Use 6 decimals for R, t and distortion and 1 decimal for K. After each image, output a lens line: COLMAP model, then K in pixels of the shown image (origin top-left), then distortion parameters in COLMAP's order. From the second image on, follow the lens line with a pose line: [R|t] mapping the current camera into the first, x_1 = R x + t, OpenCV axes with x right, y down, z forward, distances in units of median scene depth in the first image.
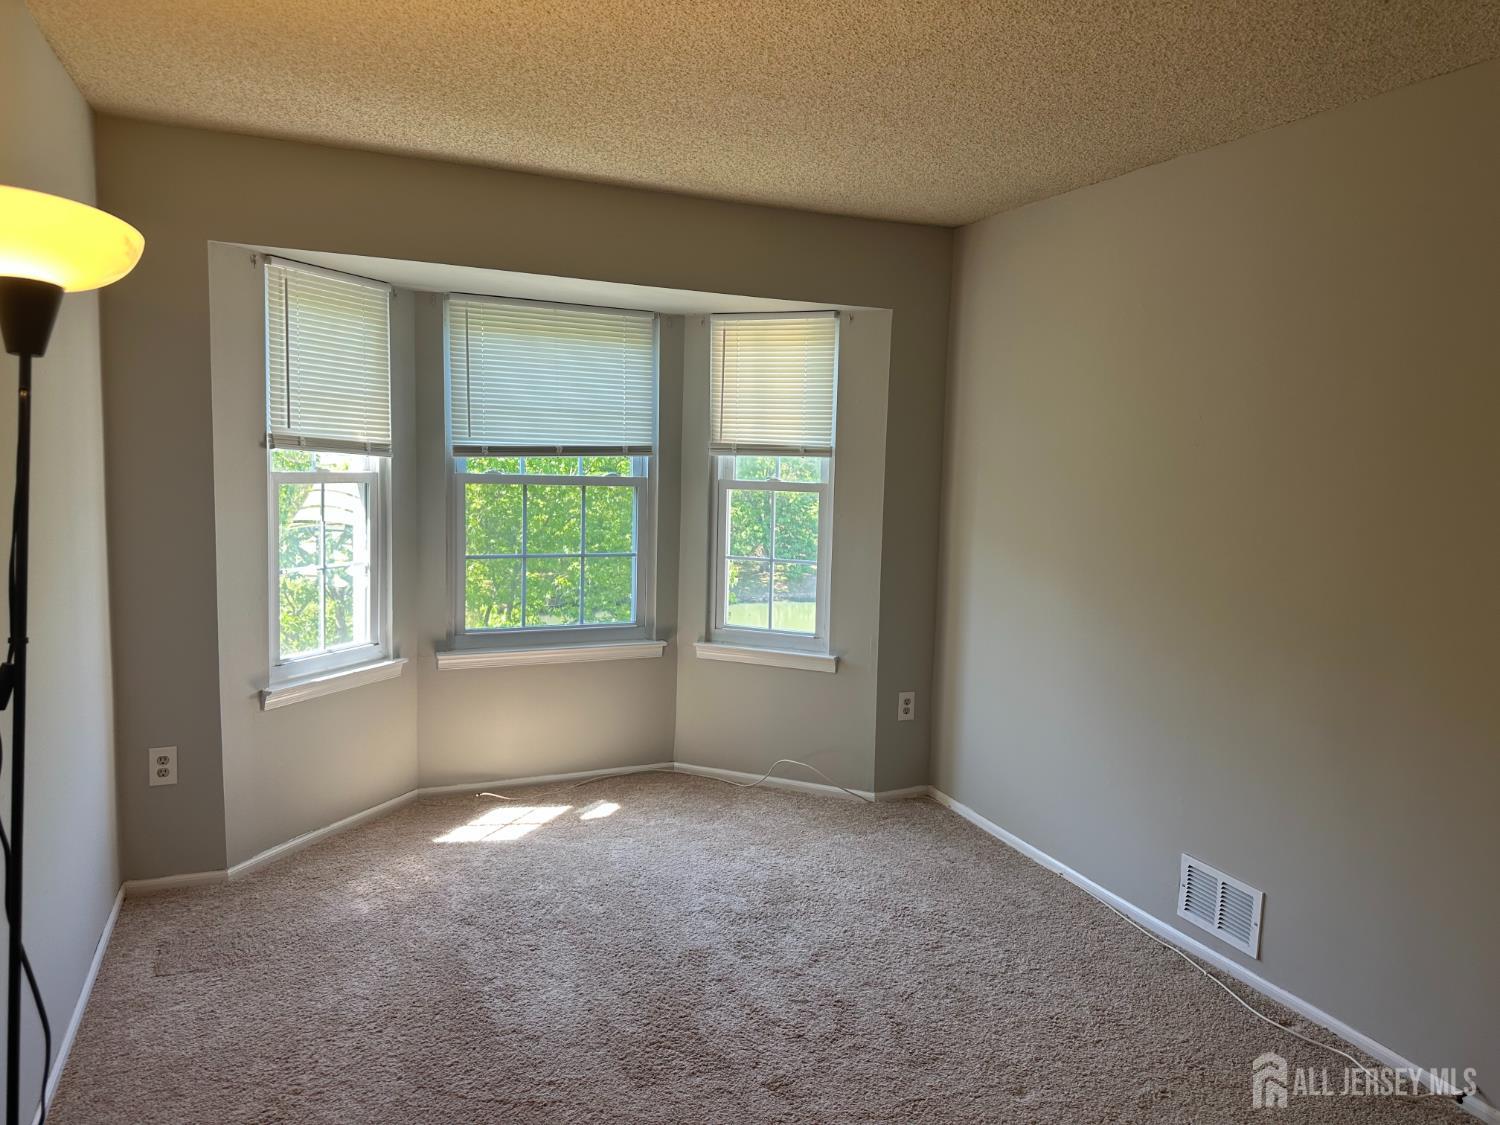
lens RADIAL K [[1035.5, 0, 750.0], [0, 1035.5, 562.5], [0, 0, 1]] dist [0.163139, -0.264399]
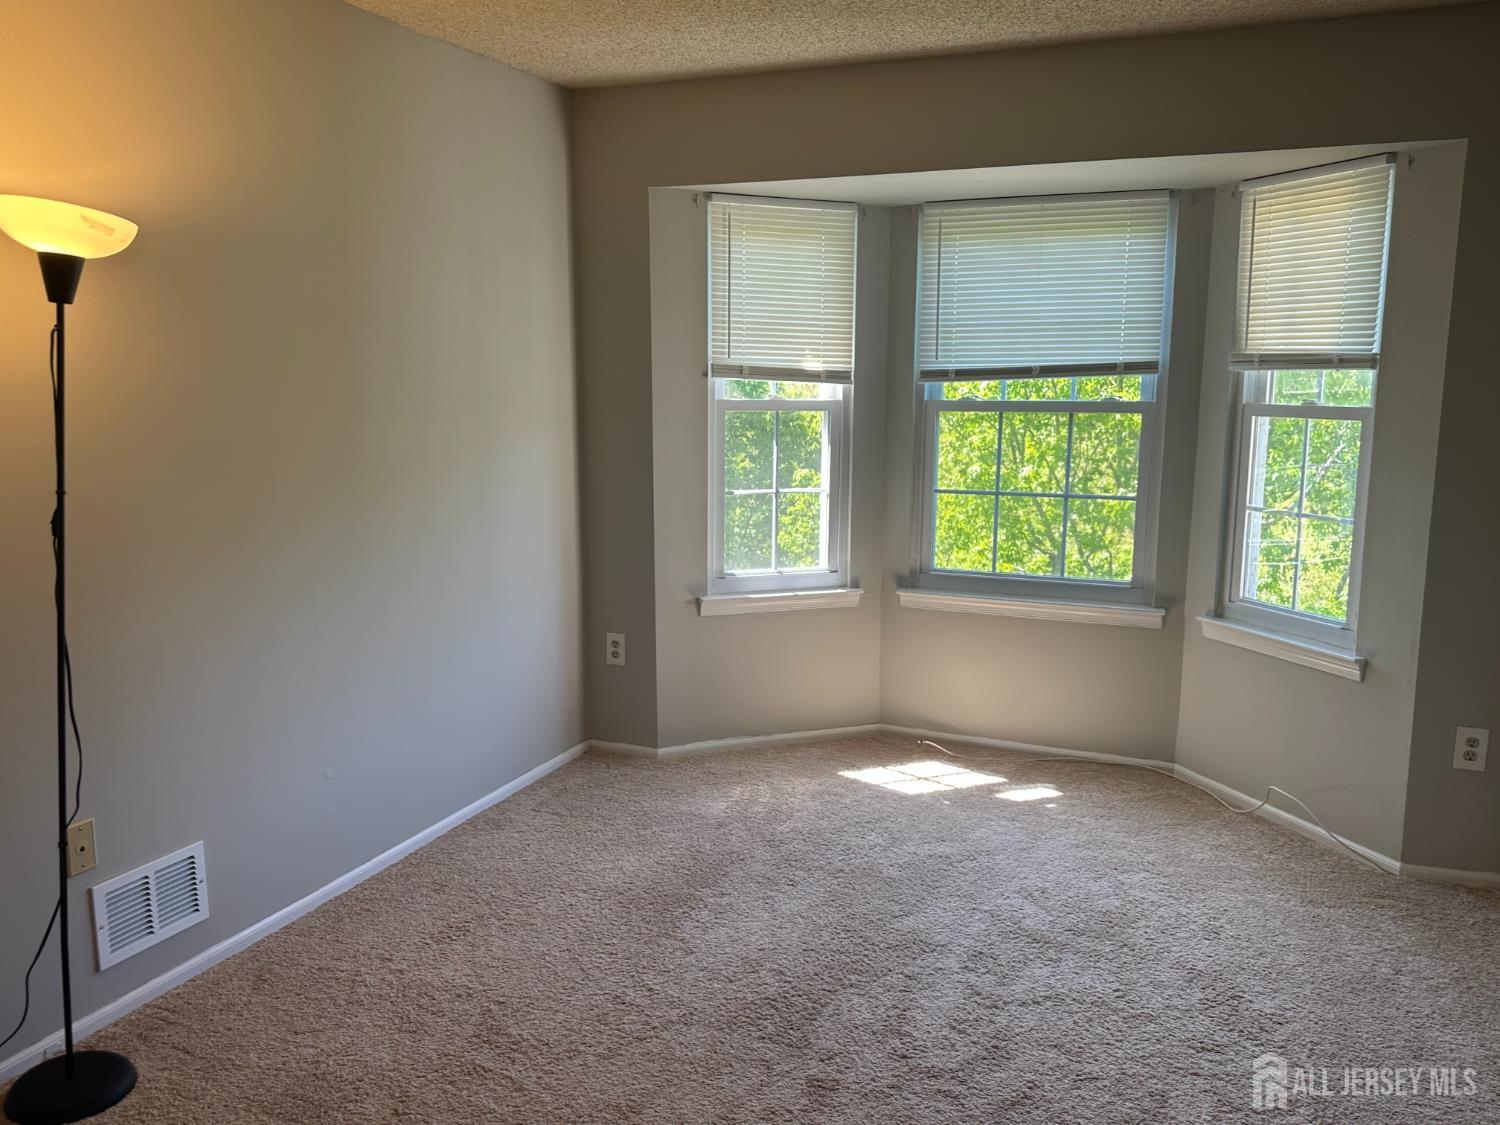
lens RADIAL K [[1165.5, 0, 751.3], [0, 1165.5, 576.1], [0, 0, 1]] dist [0.168952, -0.286476]
pose [[0.693253, 0.100100, -0.713708, 0.379201], [-0.062809, 0.994931, 0.078534, -0.001278], [0.717952, -0.009616, 0.696027, 0.158131]]
